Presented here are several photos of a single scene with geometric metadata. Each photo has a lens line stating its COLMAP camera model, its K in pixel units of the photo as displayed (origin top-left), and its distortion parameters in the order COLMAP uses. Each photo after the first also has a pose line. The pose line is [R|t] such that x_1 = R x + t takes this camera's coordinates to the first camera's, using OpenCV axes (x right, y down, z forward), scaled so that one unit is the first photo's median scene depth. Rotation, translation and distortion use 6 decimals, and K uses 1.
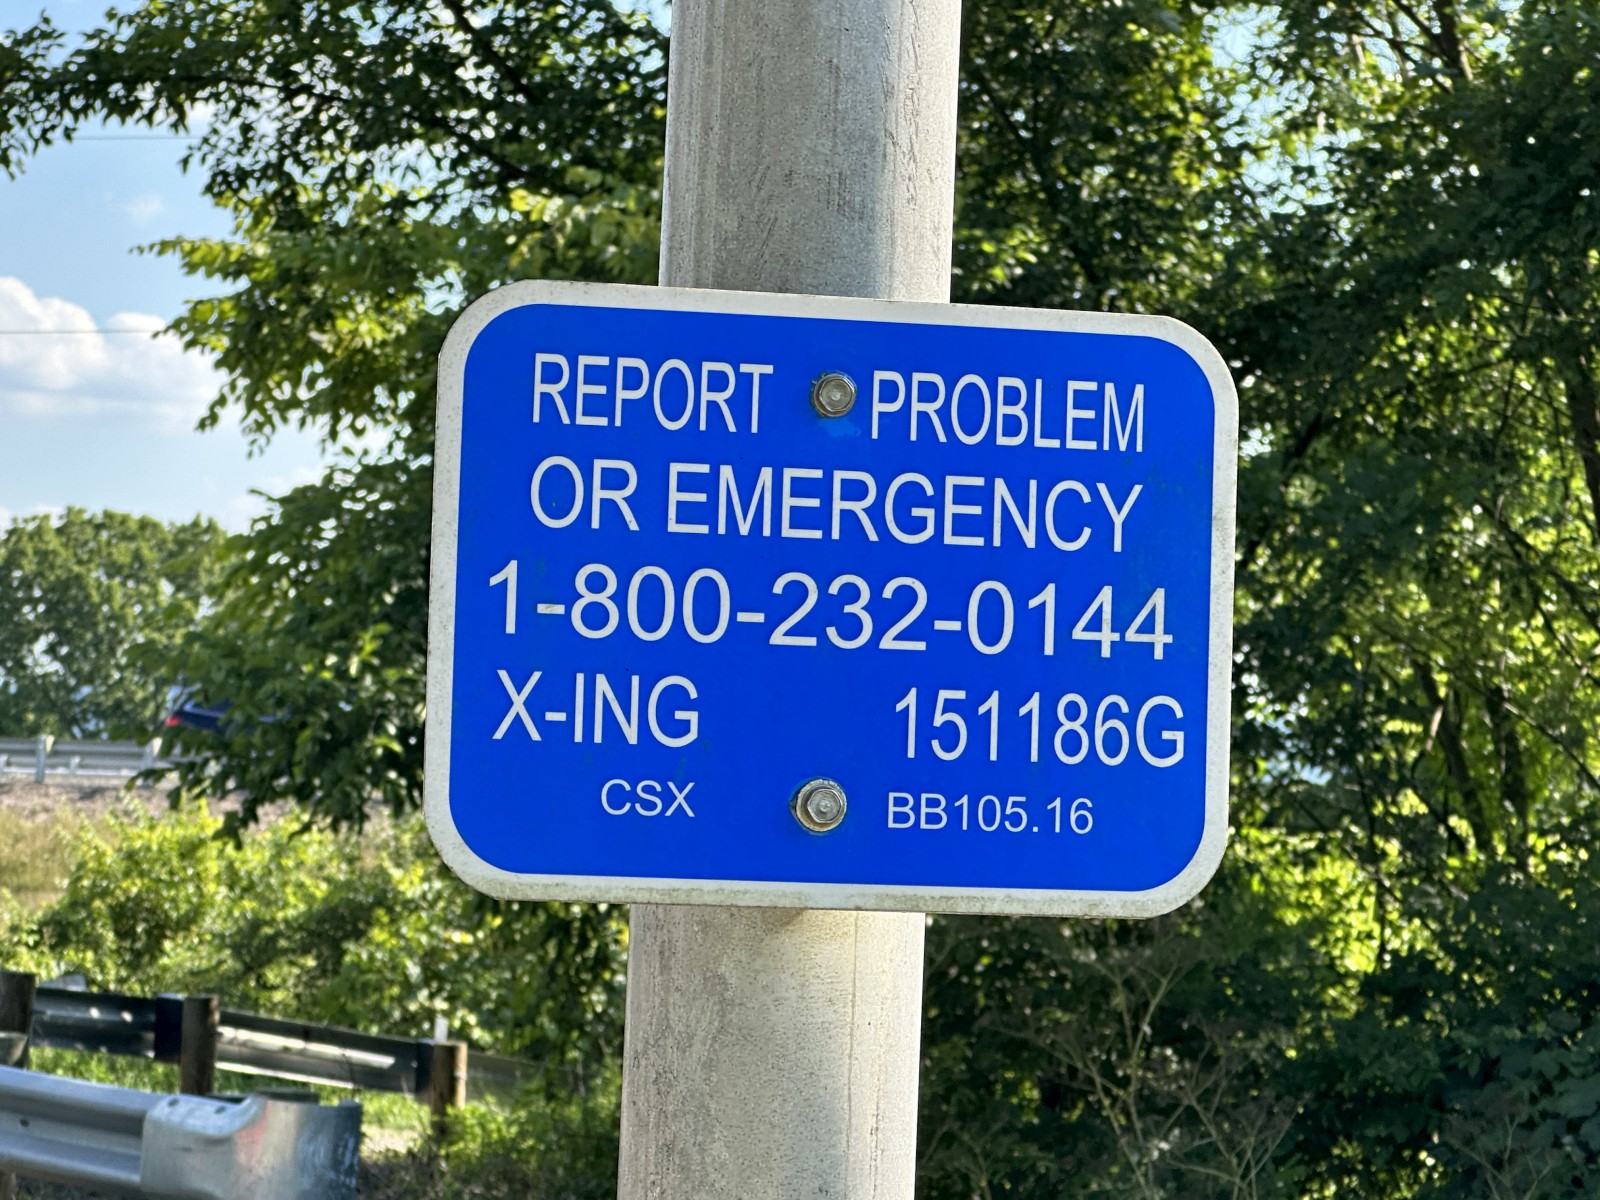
lens RADIAL K [[4179.7, 0, 800.0], [0, 4179.7, 600.0], [0, 0, 1]] dist [-0.004231, 1.048050]
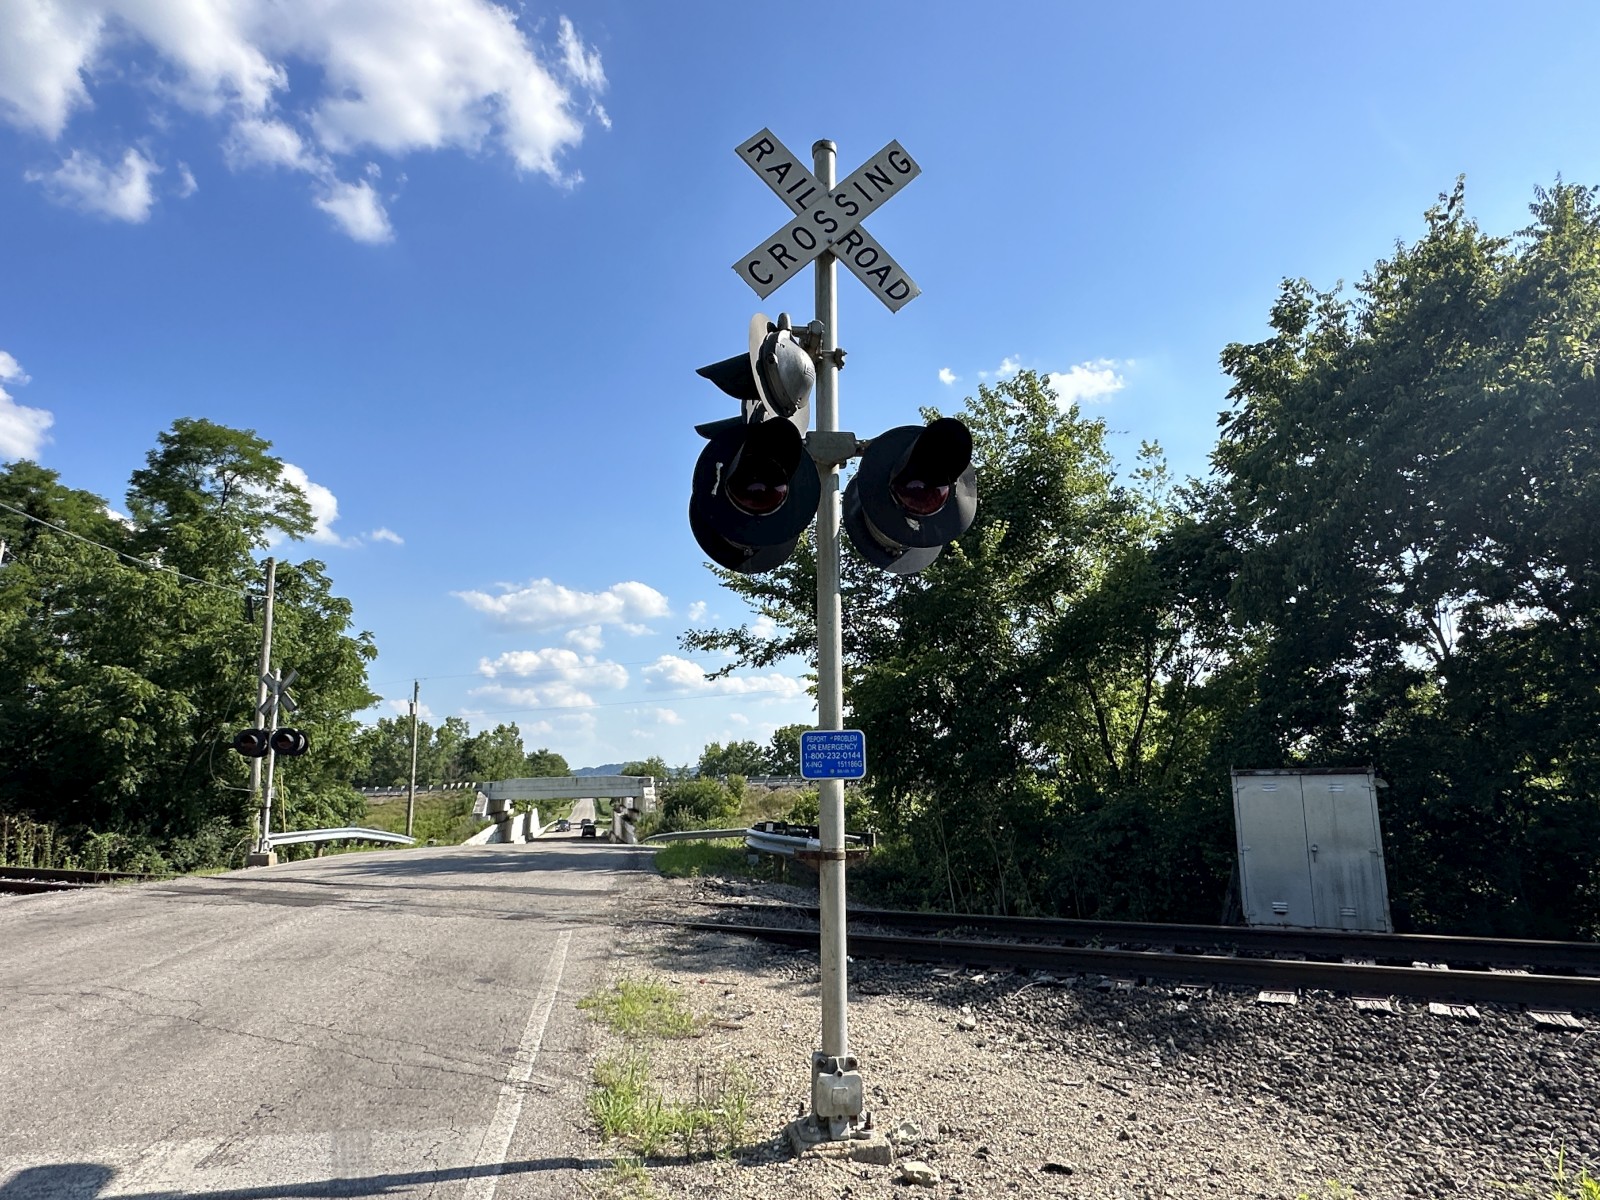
lens RADIAL K [[932.3, 0, 796.8], [0, 932.3, 589.7], [0, 0, 1]] dist [-0.004319, 0.002304]
pose [[0.983946, -0.085455, -0.156678, 0.029987], [0.059622, 0.984867, -0.162735, -0.003010], [0.168213, 0.150781, 0.974151, -0.141985]]
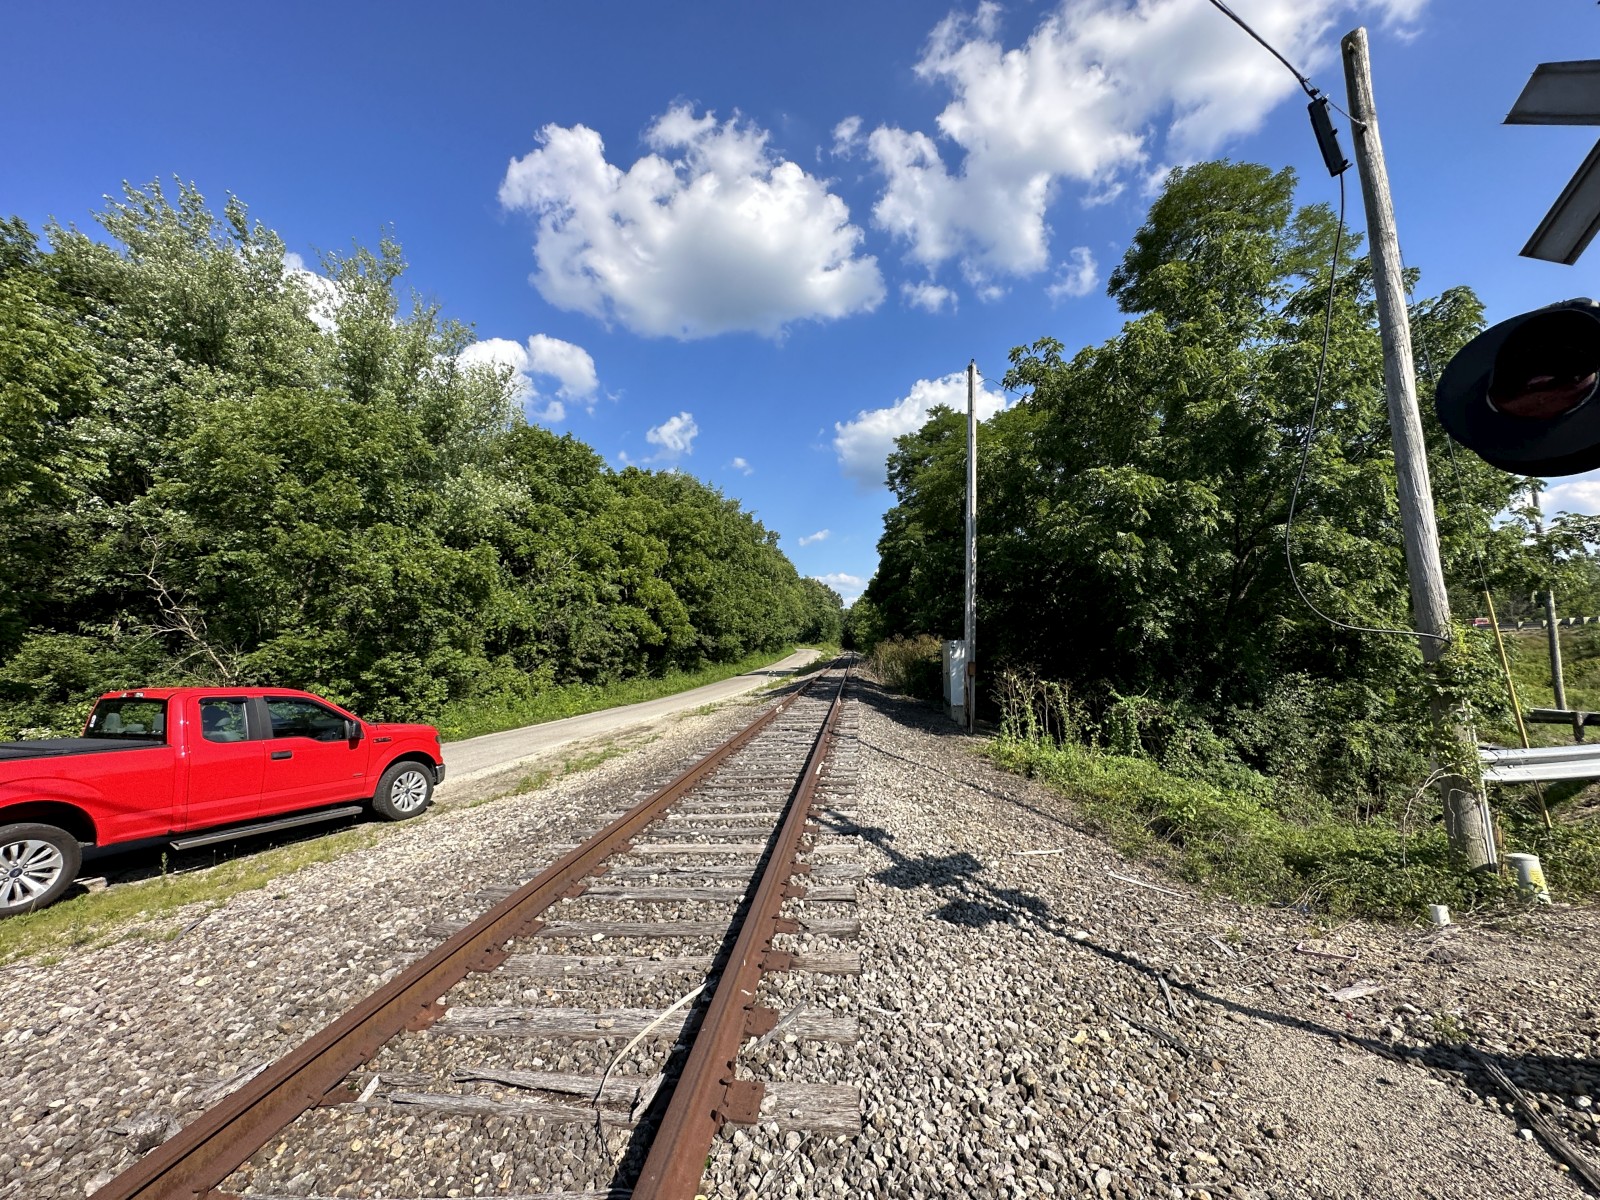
lens RADIAL K [[638.2, 0, 806.2], [0, 638.2, 602.9], [0, 0, 1]] dist [0.000559, 0.000107]
pose [[0.235154, -0.112018, -0.965482, -0.605663], [0.086120, 0.991831, -0.094100, 0.002921], [0.968135, -0.061019, 0.242880, 0.552085]]
